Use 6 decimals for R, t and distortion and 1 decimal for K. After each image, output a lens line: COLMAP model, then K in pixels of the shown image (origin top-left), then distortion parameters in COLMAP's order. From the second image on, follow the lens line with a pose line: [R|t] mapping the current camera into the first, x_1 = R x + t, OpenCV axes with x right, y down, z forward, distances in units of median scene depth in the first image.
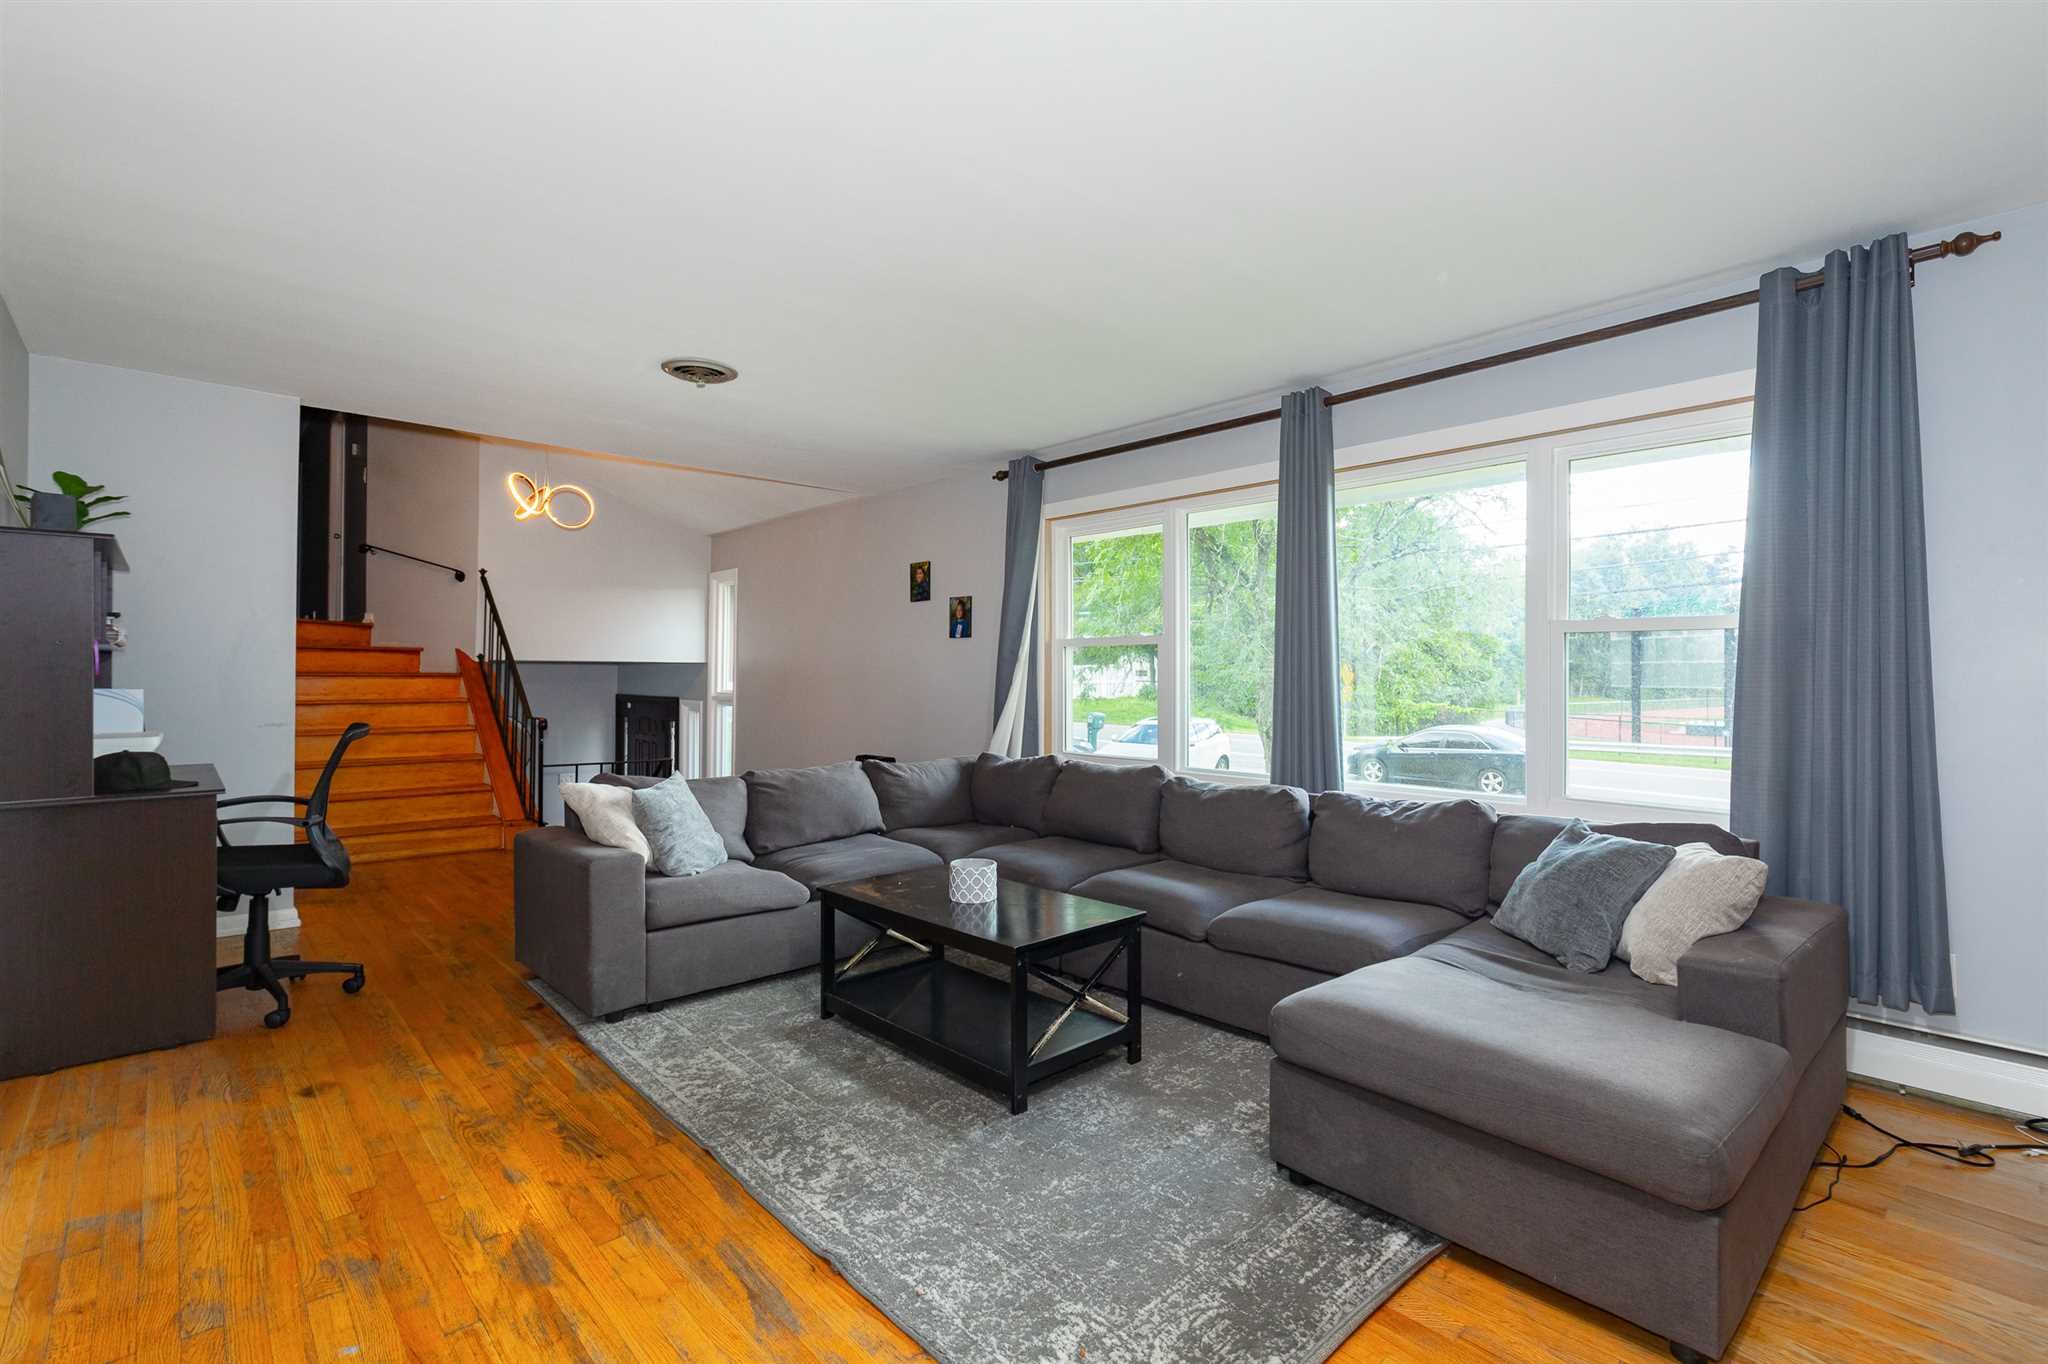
lens RADIAL K [[939.4, 0, 1026.8], [0, 939.4, 675.6], [0, 0, 1]] dist [0.005727, 0.000317]
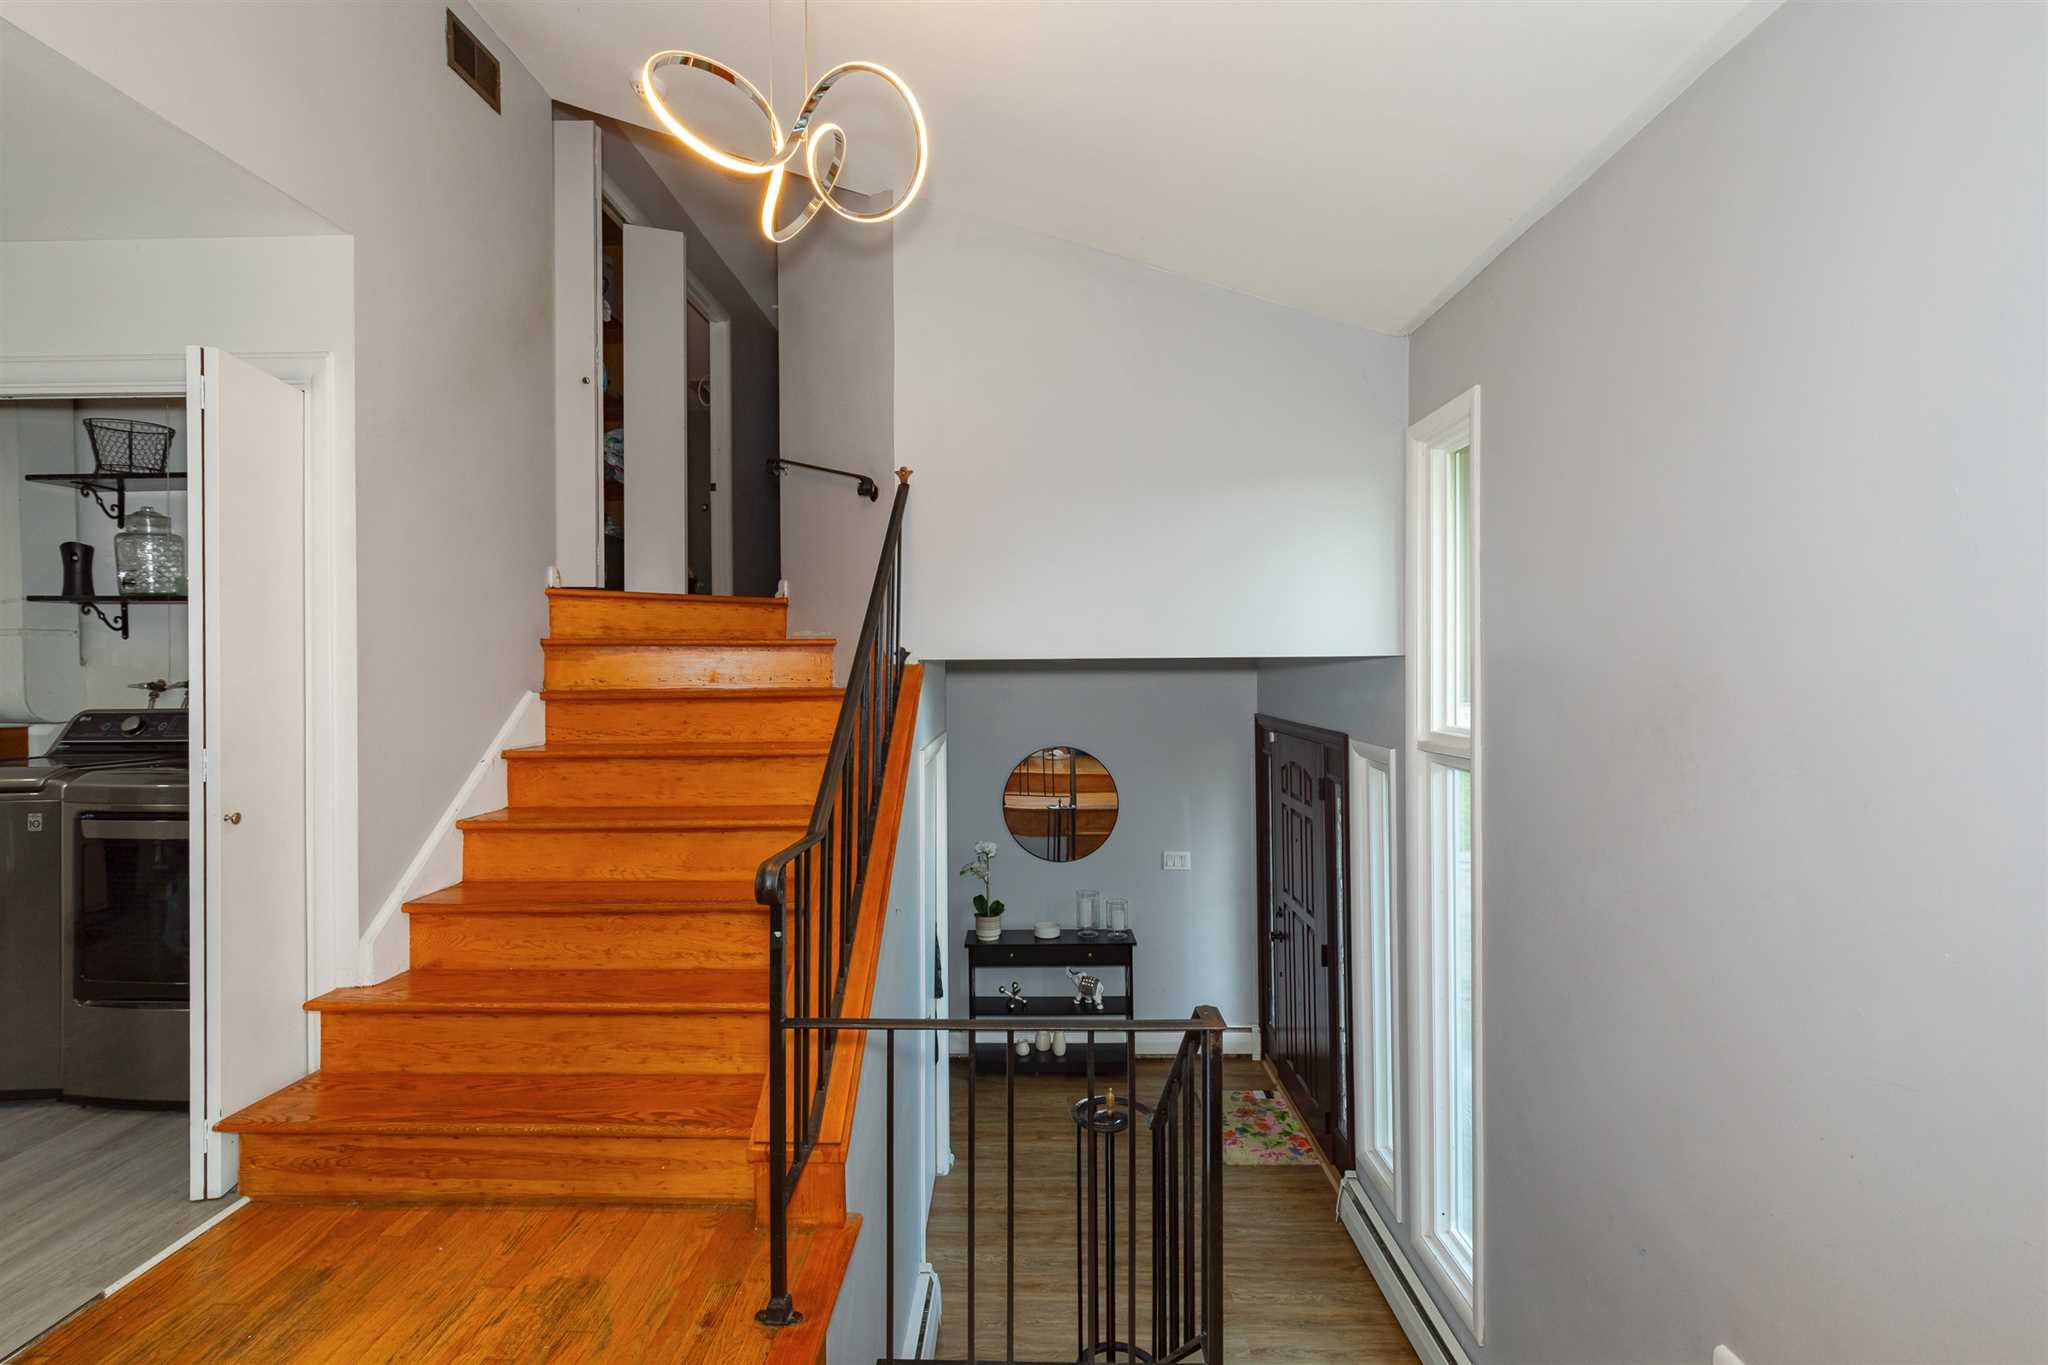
lens RADIAL K [[939.4, 0, 1023.8], [0, 939.4, 664.5], [0, 0, 1]] dist [0.005727, 0.000317]
pose [[0.719243, -0.011822, -0.694658, -0.182203], [0.011629, 0.999920, -0.004976, -0.010467], [0.694662, -0.004499, 0.719323, 0.610757]]
